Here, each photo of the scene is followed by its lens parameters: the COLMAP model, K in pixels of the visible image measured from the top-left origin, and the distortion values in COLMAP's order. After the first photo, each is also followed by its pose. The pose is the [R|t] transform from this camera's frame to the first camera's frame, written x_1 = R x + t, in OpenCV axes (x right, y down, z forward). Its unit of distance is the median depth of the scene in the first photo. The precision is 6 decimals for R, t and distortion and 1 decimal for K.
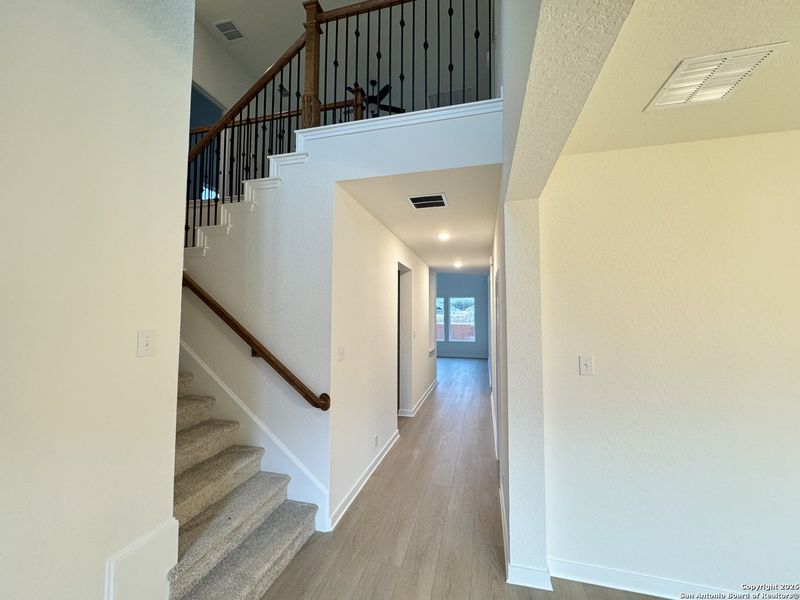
lens RADIAL K [[318.8, 0, 400.4], [0, 318.8, 298.9], [0, 0, 1]] dist [0.000422, 0.000232]
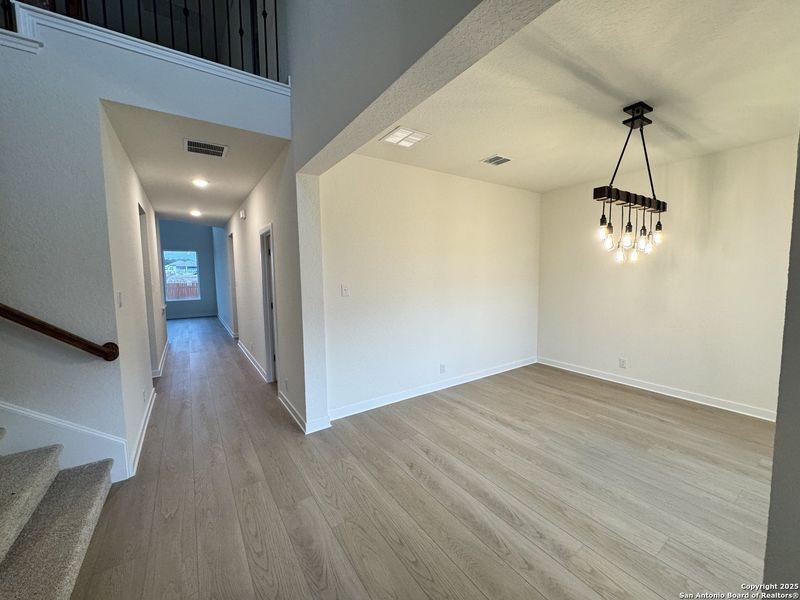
lens RADIAL K [[318.8, 0, 400.4], [0, 318.8, 298.9], [0, 0, 1]] dist [0.000422, 0.000232]
pose [[0.661937, -0.073877, 0.745910, -0.338064], [-0.022515, 0.992722, 0.118302, 0.041203], [-0.749221, -0.095103, 0.655457, -0.202223]]
